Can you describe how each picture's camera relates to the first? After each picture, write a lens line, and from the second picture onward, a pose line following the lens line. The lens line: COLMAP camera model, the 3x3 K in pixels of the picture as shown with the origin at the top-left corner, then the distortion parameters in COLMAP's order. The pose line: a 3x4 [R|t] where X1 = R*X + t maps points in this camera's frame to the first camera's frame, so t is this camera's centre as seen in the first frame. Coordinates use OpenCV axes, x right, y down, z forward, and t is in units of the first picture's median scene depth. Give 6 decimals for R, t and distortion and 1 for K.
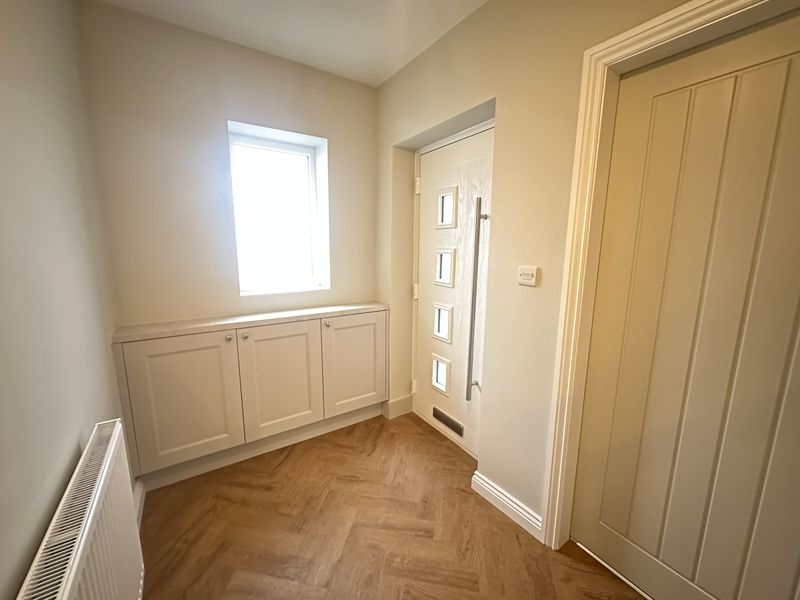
lens RADIAL K [[316.8, 0, 400.7], [0, 316.8, 301.7], [0, 0, 1]] dist [-0.004227, 0.000710]
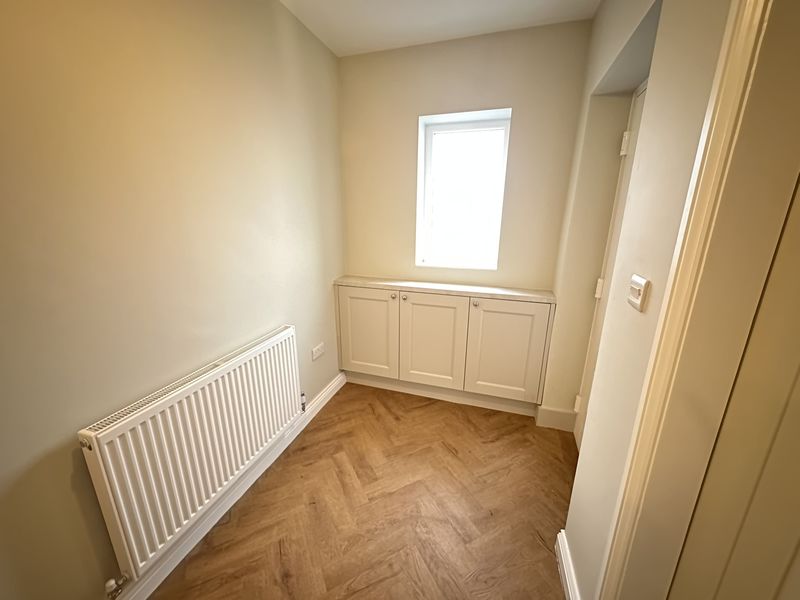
lens RADIAL K [[316.8, 0, 398.8], [0, 316.8, 301.7], [0, 0, 1]] dist [-0.004227, 0.000710]
pose [[0.613906, 0.212942, -0.760115, 0.424776], [-0.140602, 0.977027, 0.160152, -0.069398], [0.776756, 0.008555, 0.629743, 0.184066]]
